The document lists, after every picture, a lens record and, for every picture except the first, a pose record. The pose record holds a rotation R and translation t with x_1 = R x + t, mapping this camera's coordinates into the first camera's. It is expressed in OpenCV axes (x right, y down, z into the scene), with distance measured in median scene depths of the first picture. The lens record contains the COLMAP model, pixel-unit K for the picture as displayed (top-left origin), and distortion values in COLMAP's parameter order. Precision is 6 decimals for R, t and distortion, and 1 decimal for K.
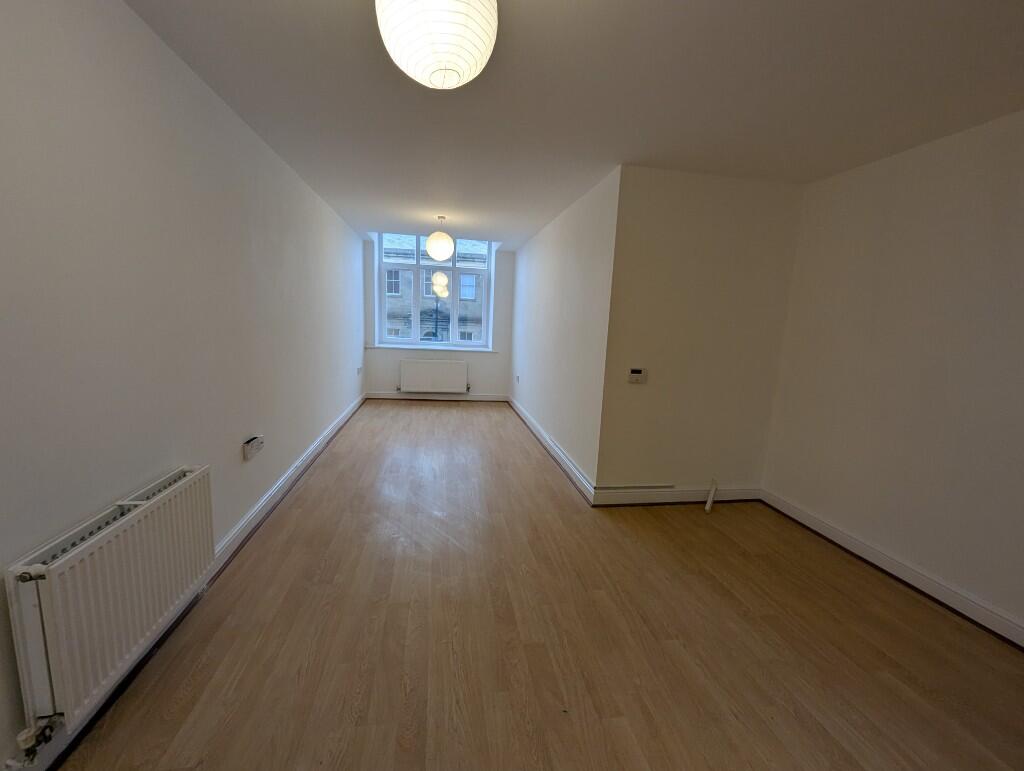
lens RADIAL K [[420.2, 0, 501.8], [0, 420.2, 378.4], [0, 0, 1]] dist [0.000447, -0.000149]
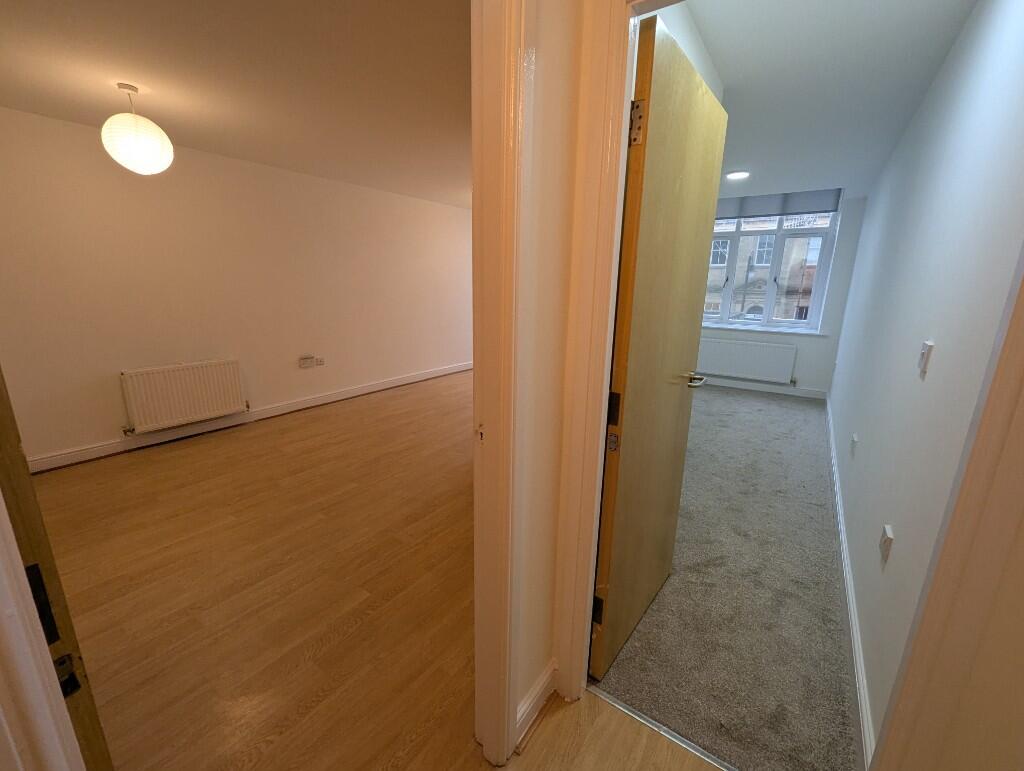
lens RADIAL K [[420.2, 0, 502.7], [0, 420.2, 393.1], [0, 0, 1]] dist [0.000447, -0.000149]
pose [[0.726188, 0.154120, -0.669999, 0.090034], [-0.093793, 0.987646, 0.125529, 0.000347], [0.681068, -0.028316, 0.731672, 0.022128]]
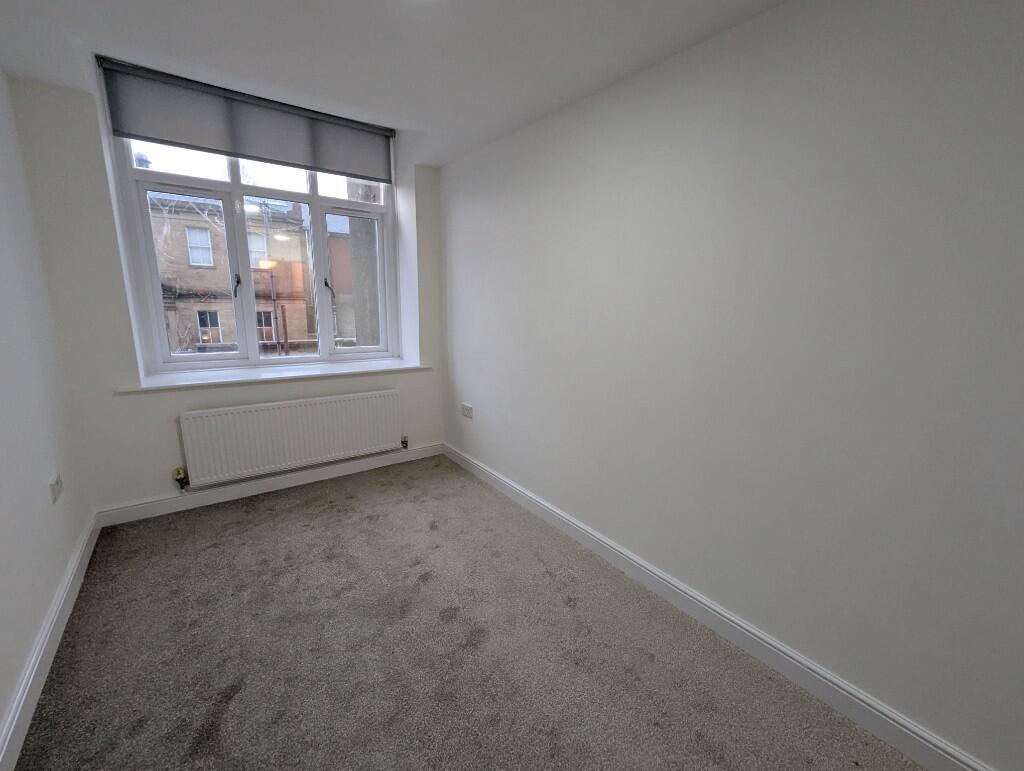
lens RADIAL K [[421.8, 0, 510.2], [0, 421.8, 388.6], [0, 0, 1]] dist [0.000507, 0.000001]
pose [[0.868998, -0.107525, 0.482991, -0.183426], [0.067790, 0.992771, 0.099048, -0.083361], [-0.490150, -0.053330, 0.870005, 0.483093]]
